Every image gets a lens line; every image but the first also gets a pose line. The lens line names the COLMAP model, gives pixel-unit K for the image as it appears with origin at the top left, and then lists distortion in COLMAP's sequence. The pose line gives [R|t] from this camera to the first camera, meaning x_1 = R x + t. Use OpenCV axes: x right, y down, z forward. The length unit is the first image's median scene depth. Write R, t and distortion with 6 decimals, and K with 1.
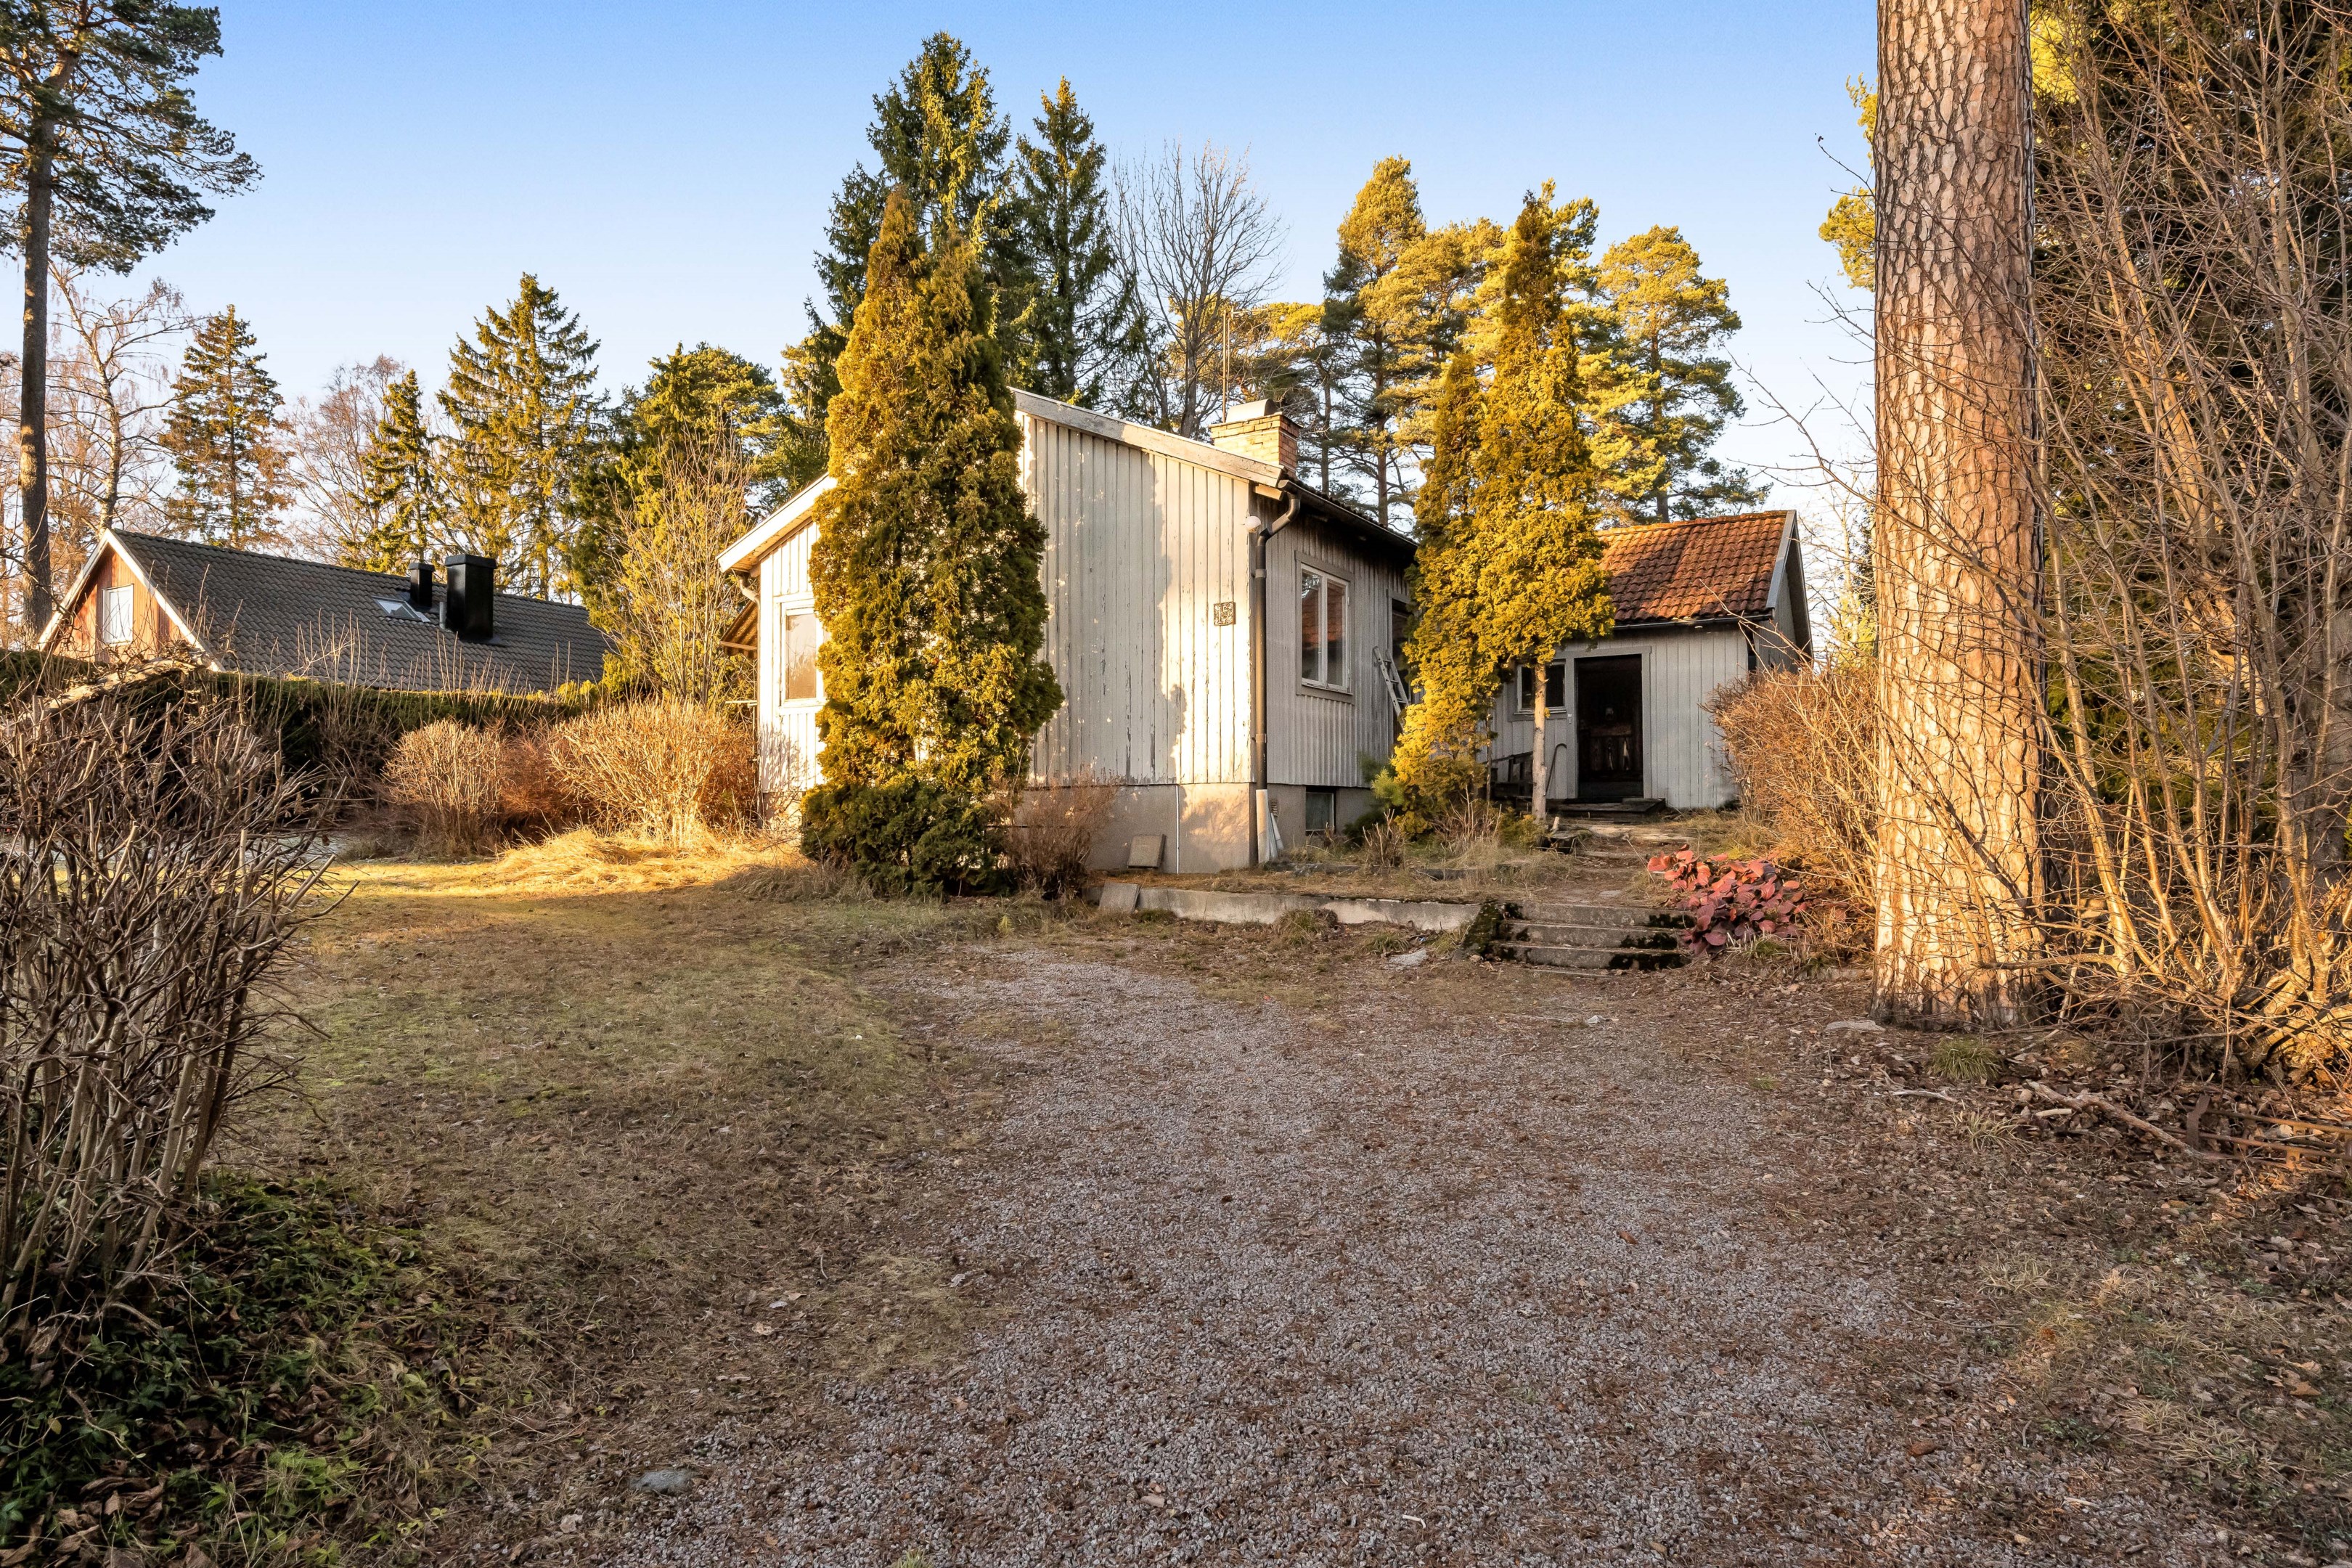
lens RADIAL K [[1294.1, 0, 1173.4], [0, 1294.1, 772.7], [0, 0, 1]] dist [-0.003002, -0.000317]
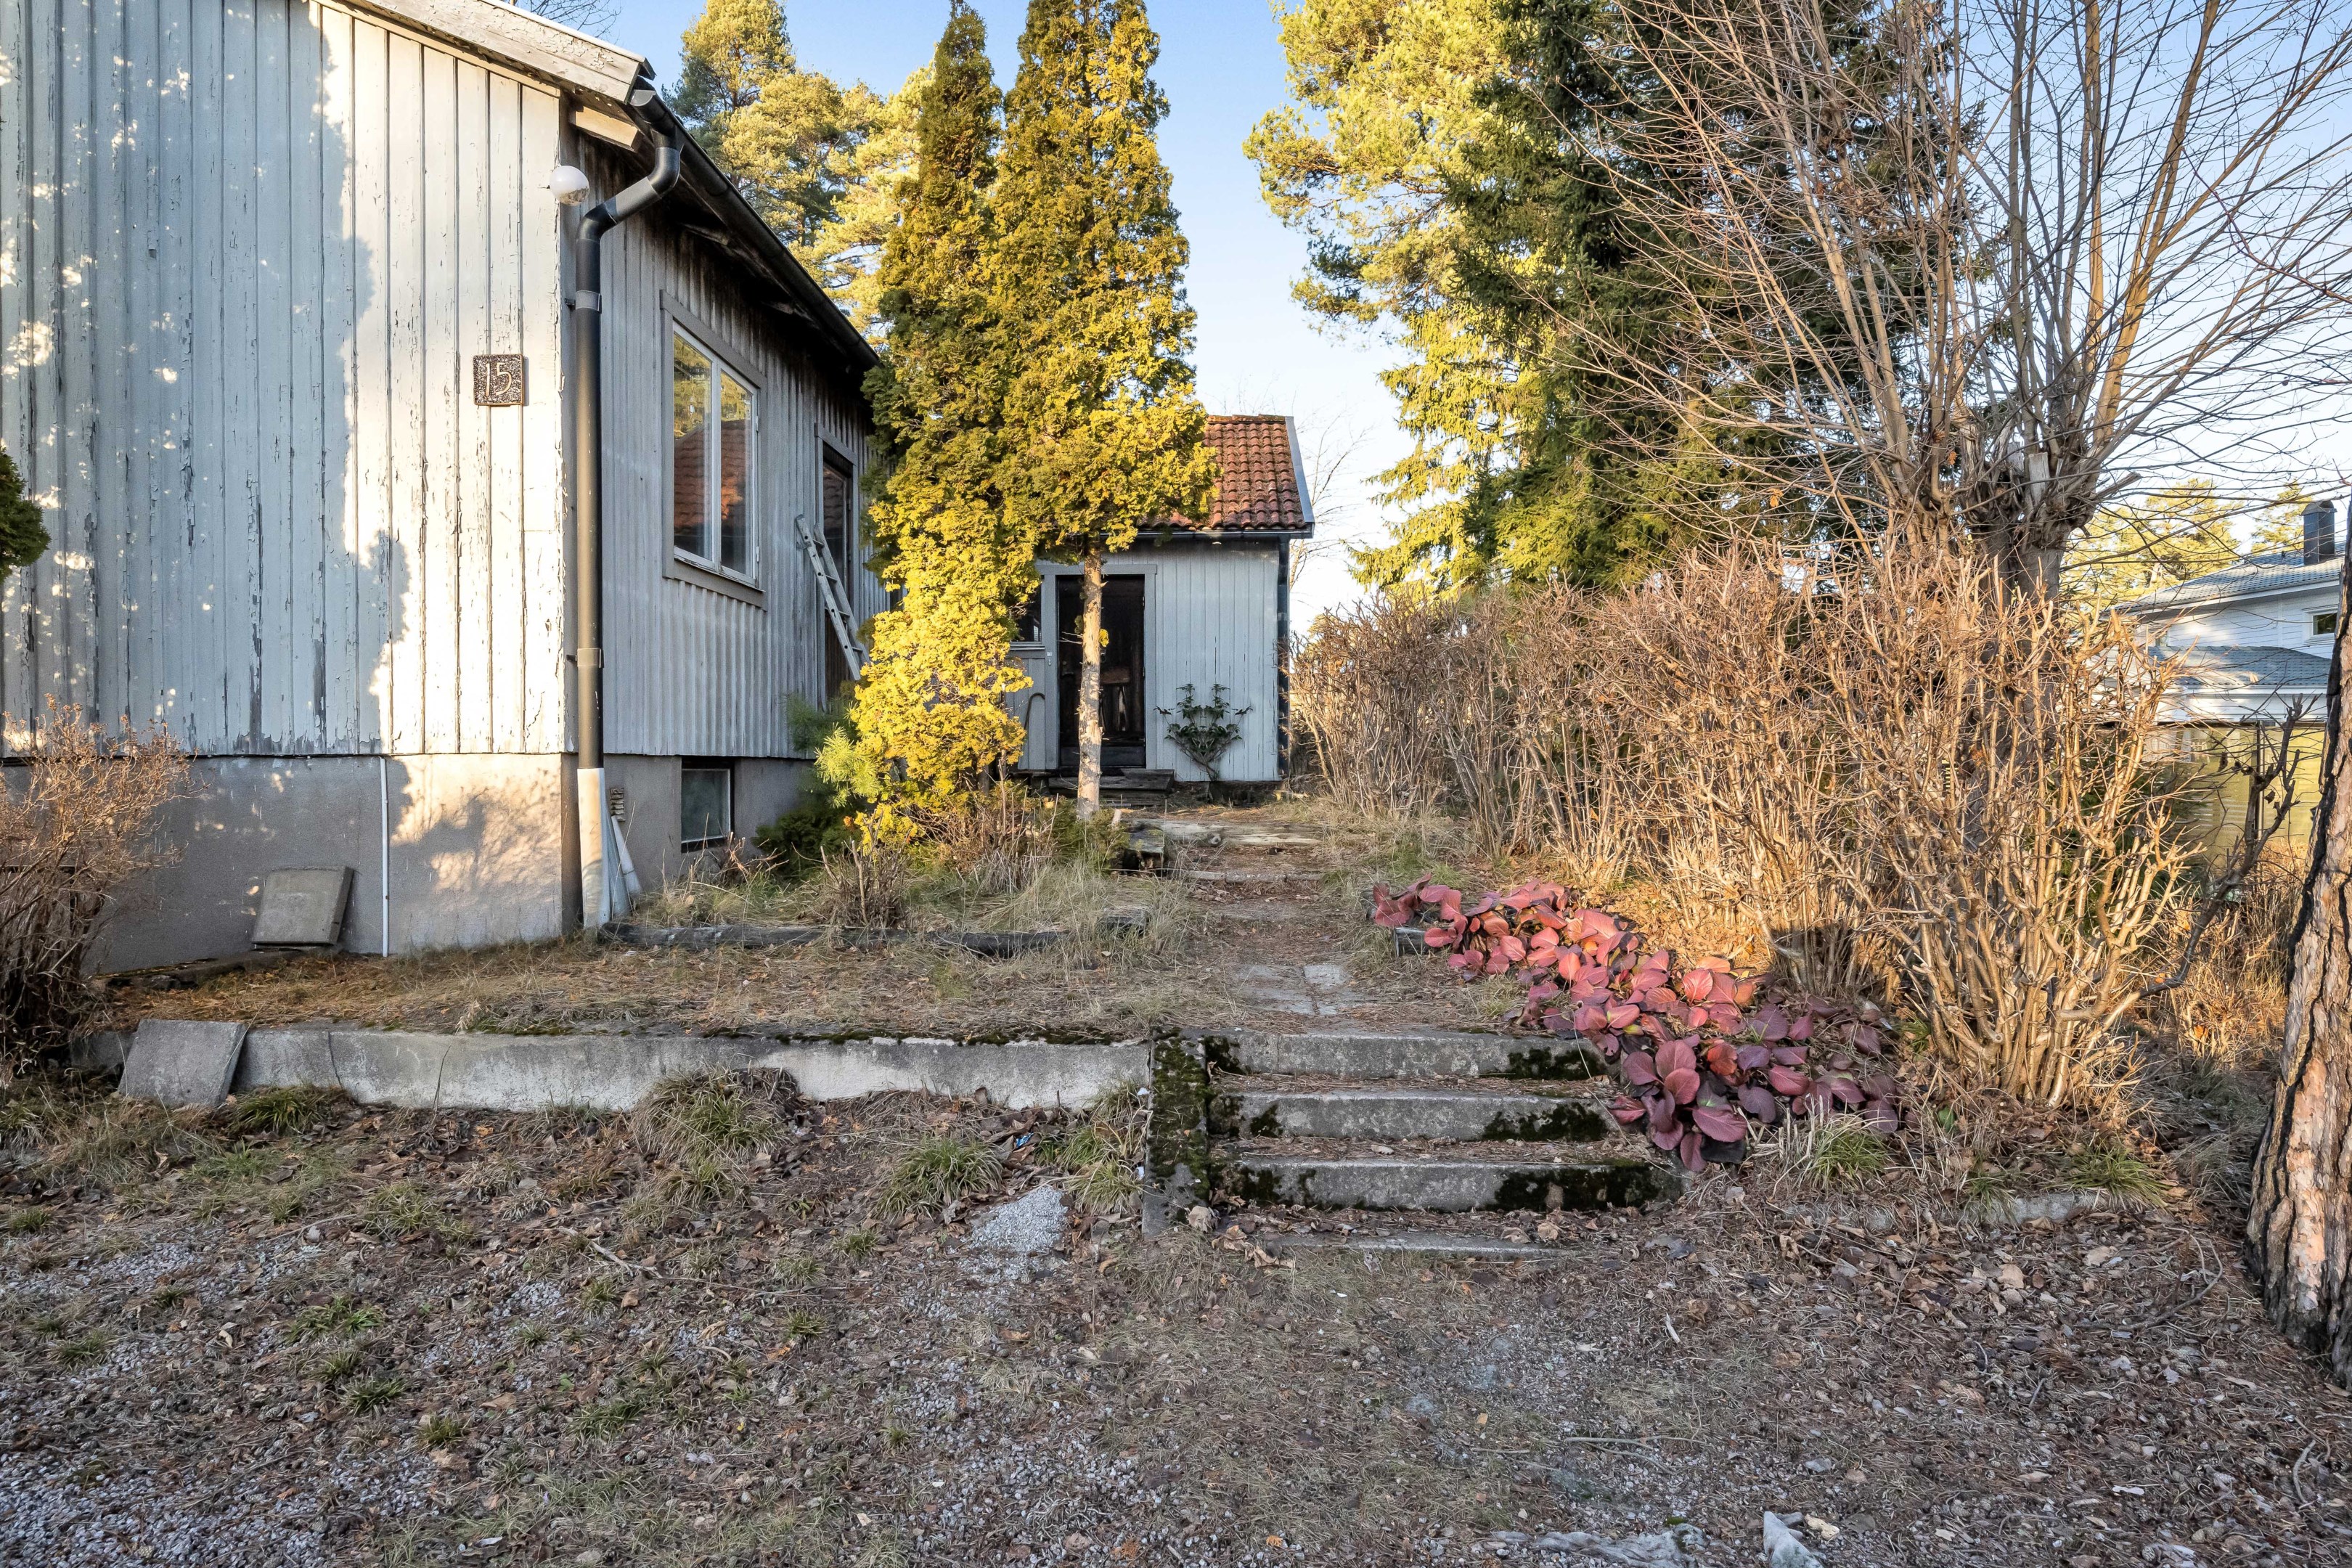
lens RADIAL K [[1296.9, 0, 1176.5], [0, 1296.9, 779.0], [0, 0, 1]] dist [0.003678, -0.000250]
pose [[0.876549, -0.004542, 0.481290, 0.027883], [-0.014791, 0.999229, 0.036368, -0.003169], [-0.481085, -0.038997, 0.875806, 0.490145]]
